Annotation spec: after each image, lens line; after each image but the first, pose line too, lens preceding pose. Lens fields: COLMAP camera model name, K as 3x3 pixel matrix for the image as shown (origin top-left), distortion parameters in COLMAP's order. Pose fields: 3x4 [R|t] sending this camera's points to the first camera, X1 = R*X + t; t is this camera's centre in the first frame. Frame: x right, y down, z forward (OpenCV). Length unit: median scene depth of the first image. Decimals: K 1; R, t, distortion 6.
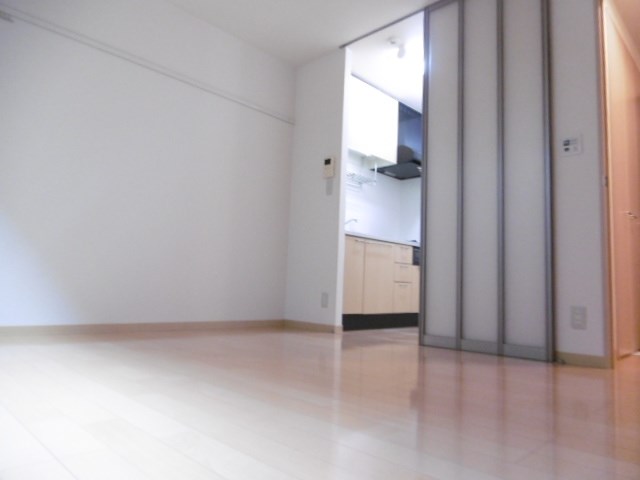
lens RADIAL K [[452.0, 0, 320.0], [0, 452.0, 240.0], [0, 0, 1]] dist [-0.000337, -0.000113]
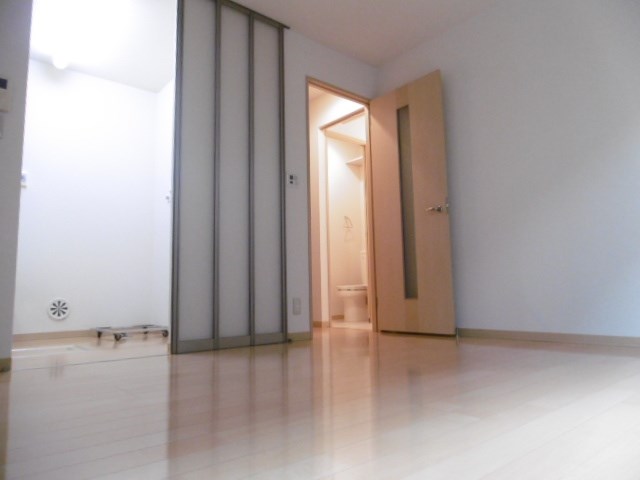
lens RADIAL K [[452.0, 0, 320.0], [0, 452.0, 240.0], [0, 0, 1]] dist [-0.000337, -0.000113]
pose [[0.114714, 0.071859, 0.990796, -0.759935], [-0.078074, 0.994947, -0.063121, 0.049070], [-0.990326, -0.070115, 0.119744, 0.736676]]
